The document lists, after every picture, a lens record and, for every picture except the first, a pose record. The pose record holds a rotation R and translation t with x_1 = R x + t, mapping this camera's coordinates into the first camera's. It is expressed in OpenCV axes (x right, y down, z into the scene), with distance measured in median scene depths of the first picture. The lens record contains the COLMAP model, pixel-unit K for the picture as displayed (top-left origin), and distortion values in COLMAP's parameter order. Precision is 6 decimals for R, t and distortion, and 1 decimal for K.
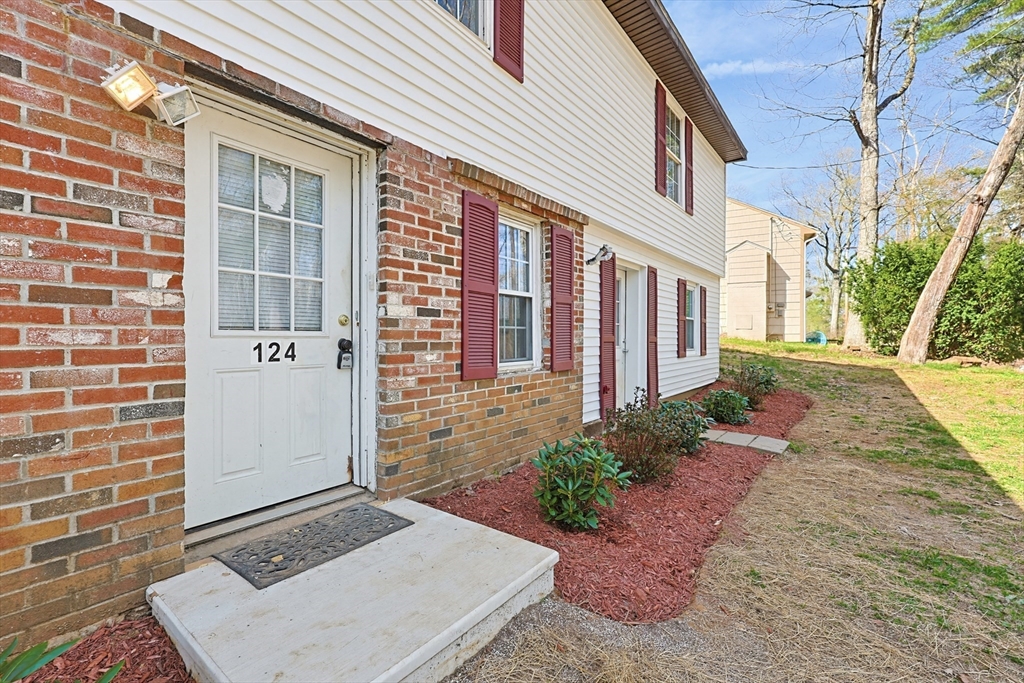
lens RADIAL K [[445.5, 0, 511.1], [0, 445.5, 338.7], [0, 0, 1]] dist [-0.000358, 0.000455]
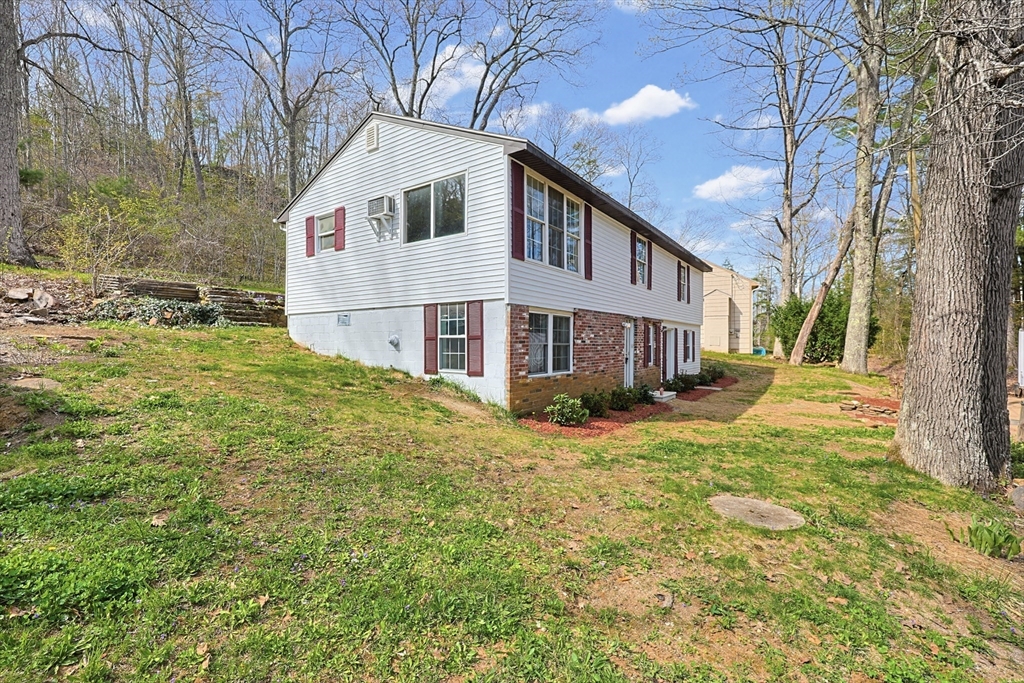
lens RADIAL K [[445.5, 0, 511.1], [0, 445.5, 338.7], [0, 0, 1]] dist [-0.000358, 0.000455]
pose [[0.999190, 0.002846, 0.040144, -0.308650], [-0.002215, 0.999873, -0.015771, -0.021320], [-0.040184, 0.015670, 0.999069, -0.644698]]
